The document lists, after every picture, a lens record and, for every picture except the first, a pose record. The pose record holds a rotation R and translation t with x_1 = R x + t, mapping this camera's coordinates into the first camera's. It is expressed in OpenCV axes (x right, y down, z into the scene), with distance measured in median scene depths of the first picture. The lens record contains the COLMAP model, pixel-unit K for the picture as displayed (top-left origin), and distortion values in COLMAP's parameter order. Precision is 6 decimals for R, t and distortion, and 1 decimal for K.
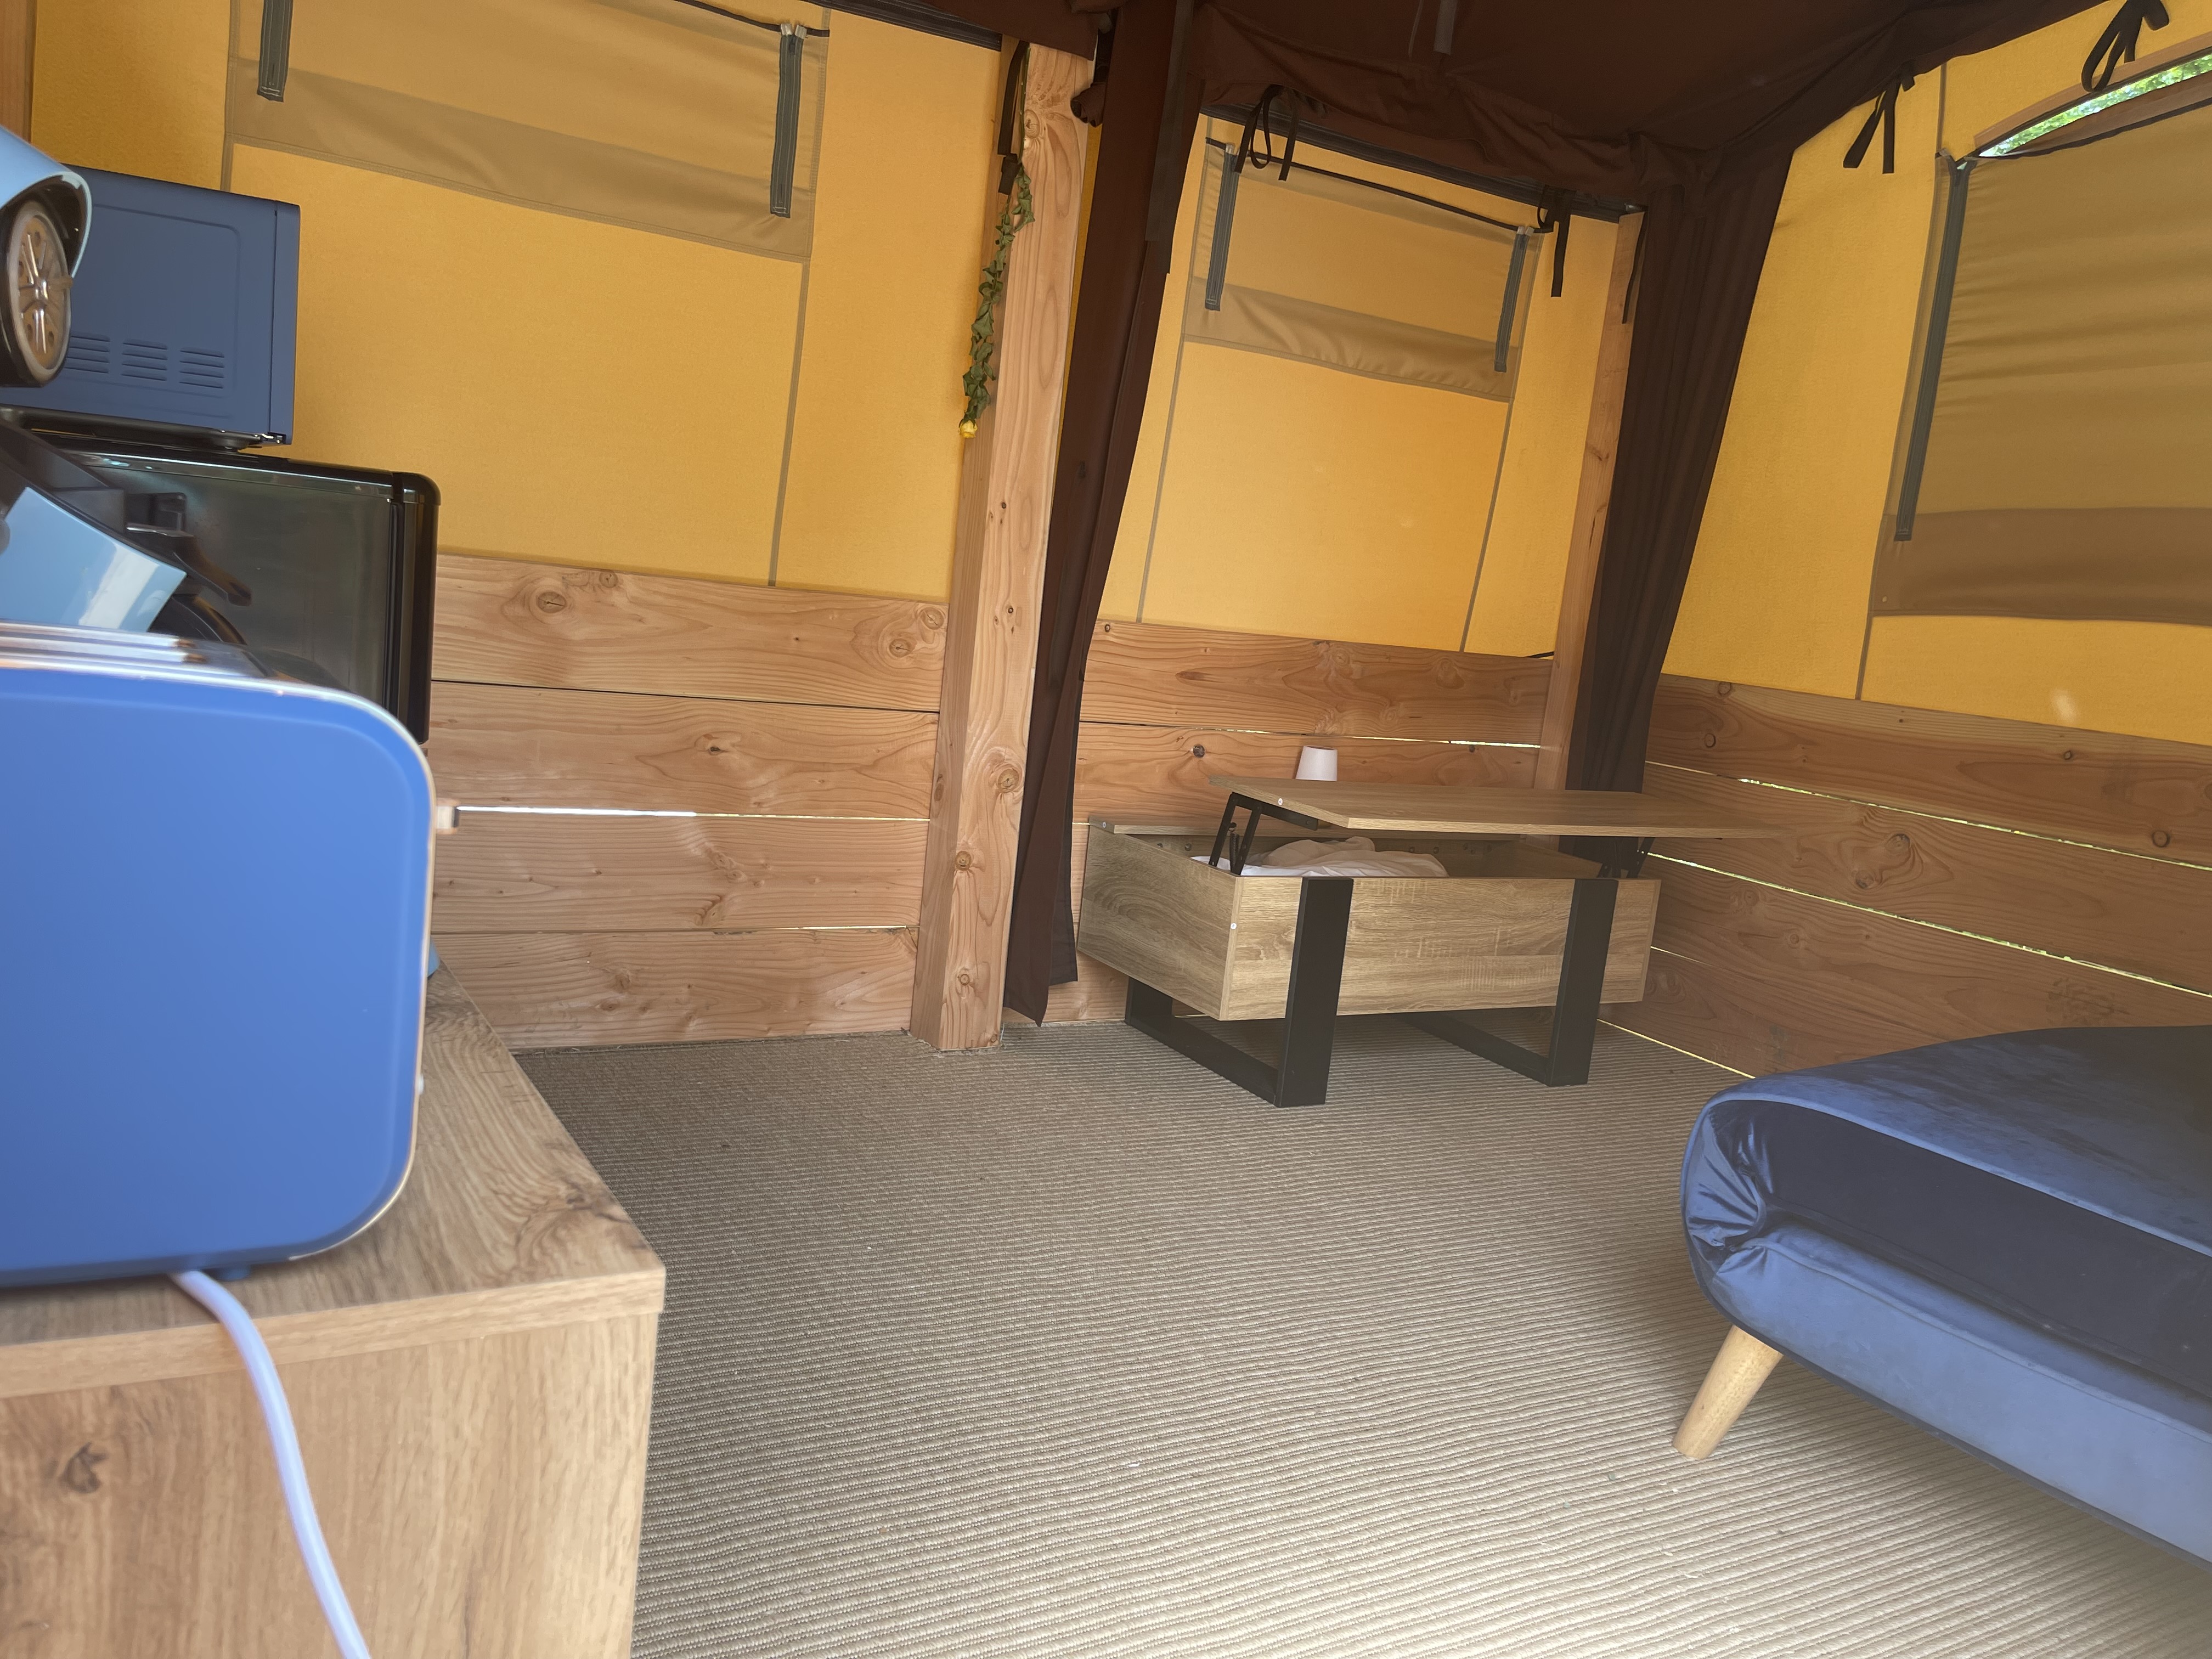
lens RADIAL K [[1702.2, 0, 1106.0], [0, 1702.2, 829.5], [0, 0, 1]] dist [0.039578, -0.044509]
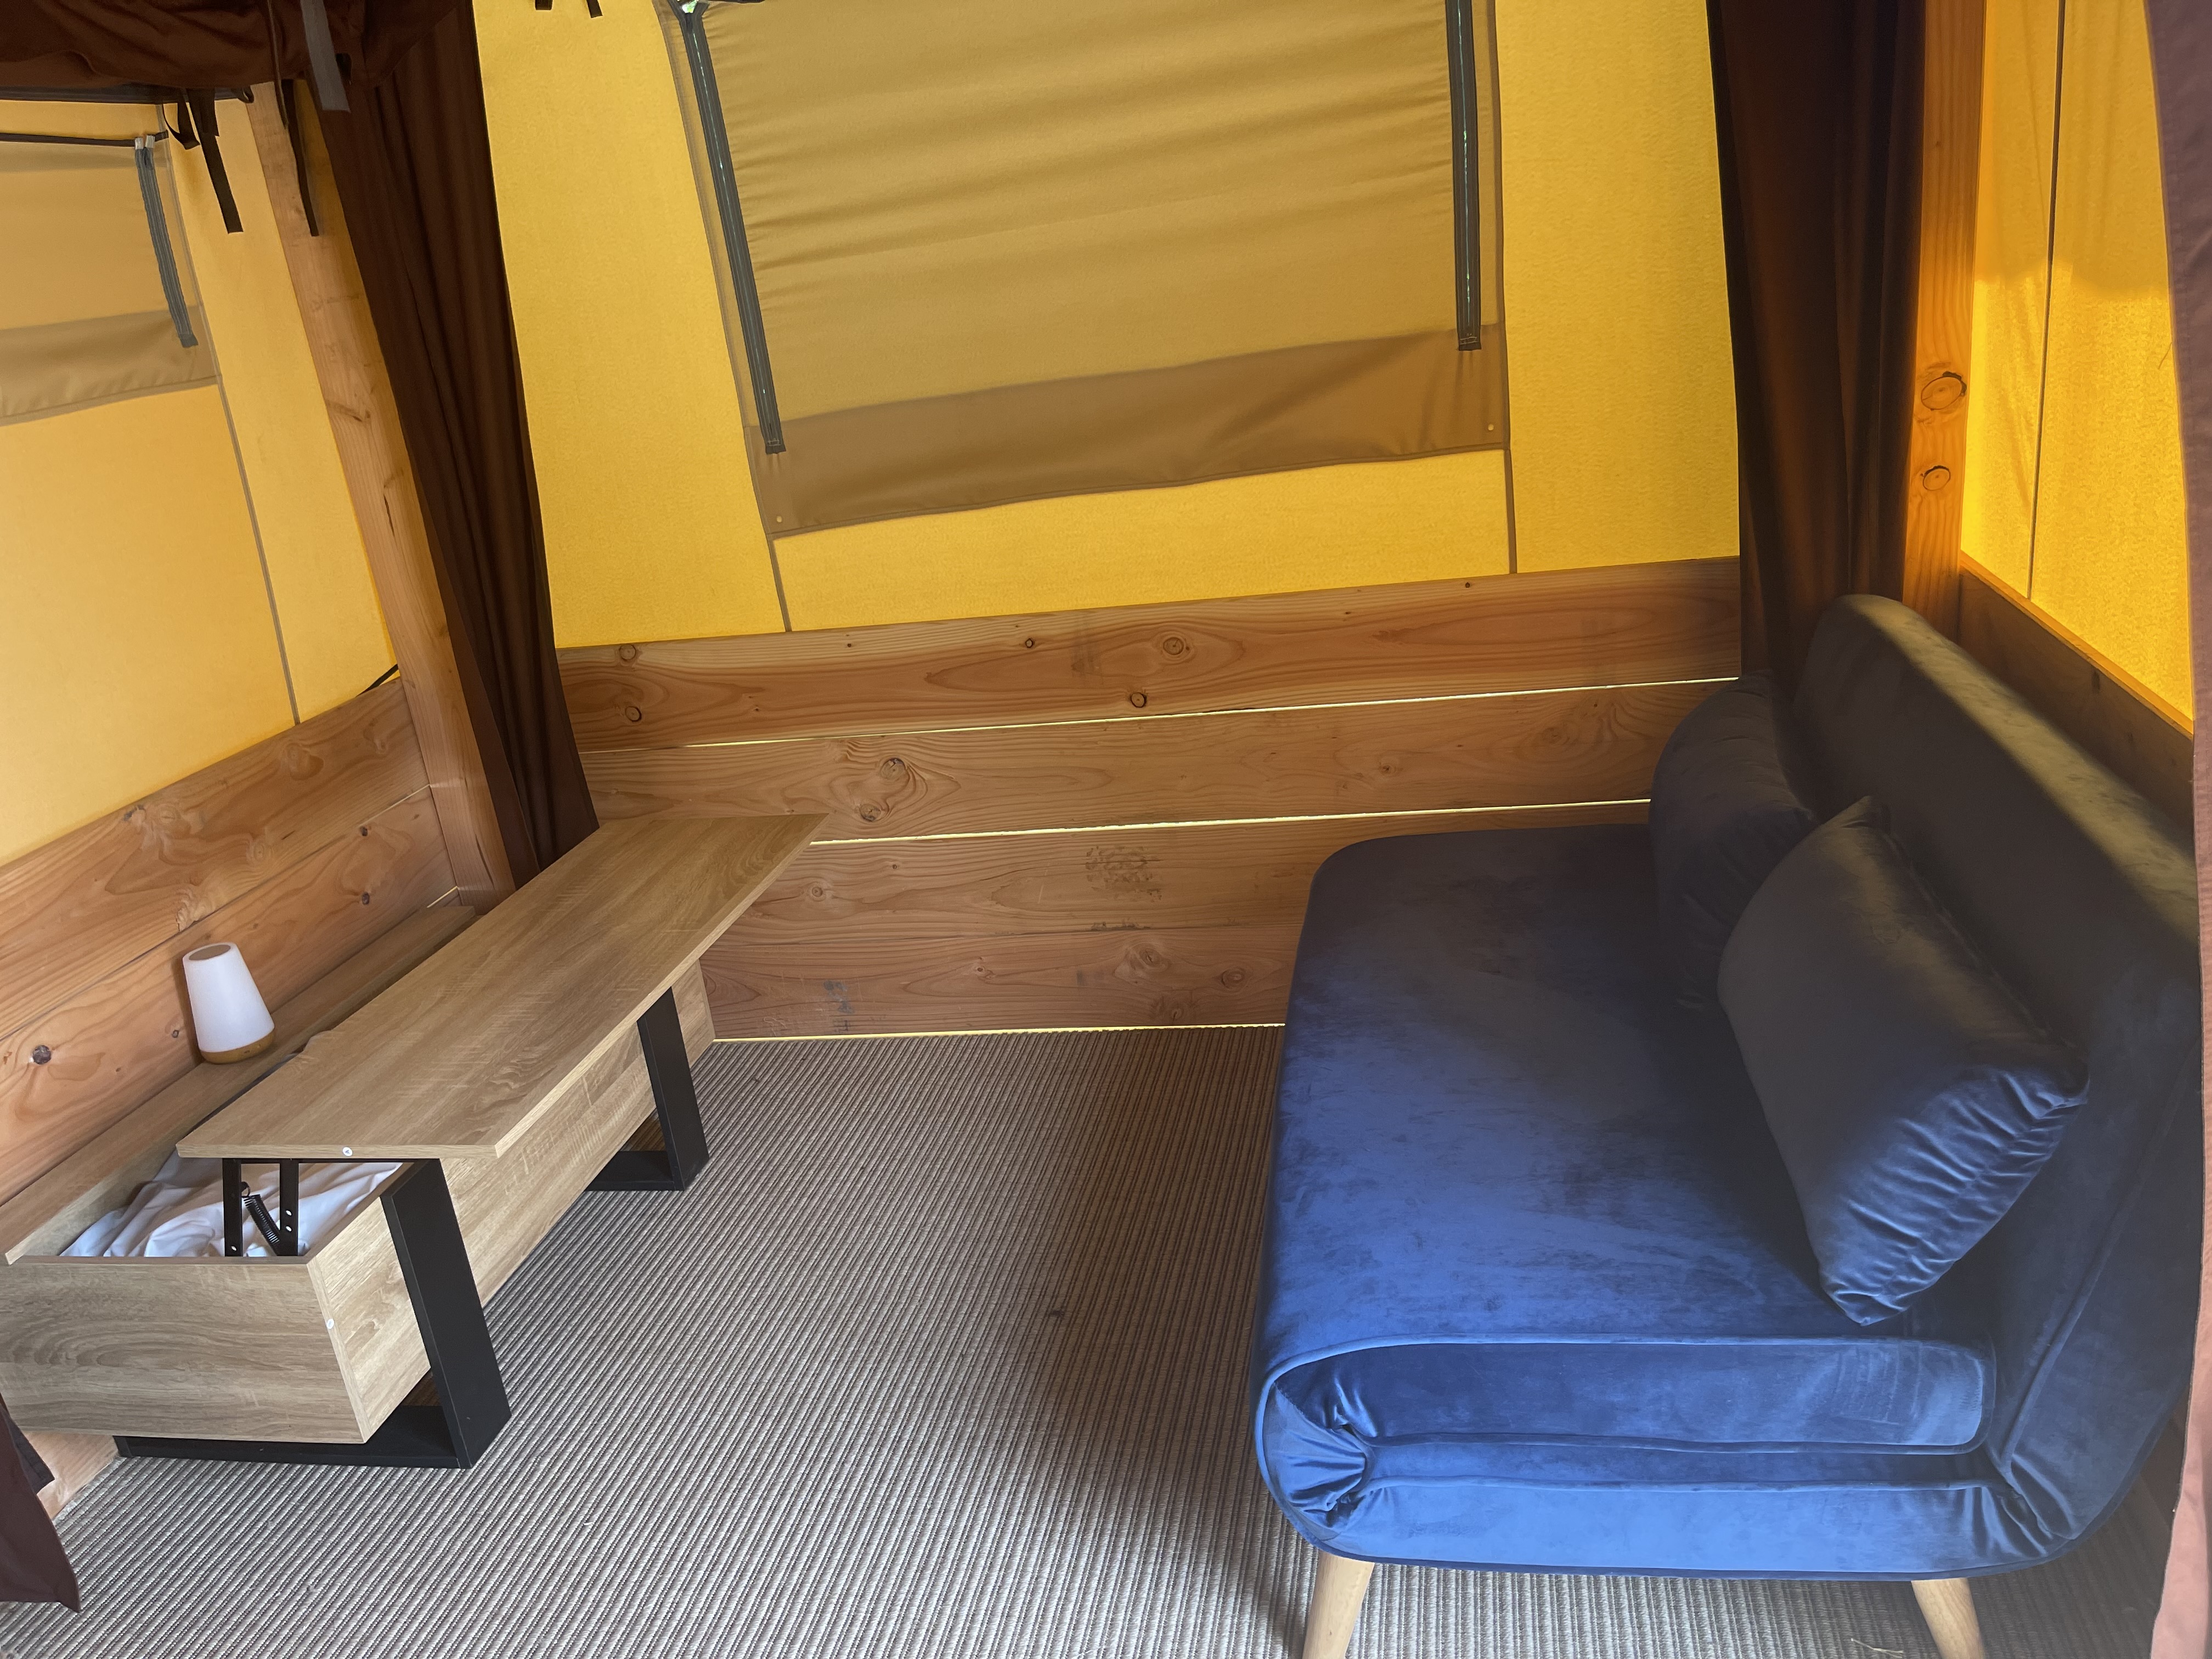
lens RADIAL K [[1687.0, 0, 1123.6], [0, 1687.0, 827.0], [0, 0, 1]] dist [0.116977, -0.150628]
pose [[0.634973, -0.425790, 0.644602, -0.071430], [0.297984, 0.904821, 0.304144, -0.203813], [-0.712751, -0.001042, 0.701416, 0.246186]]
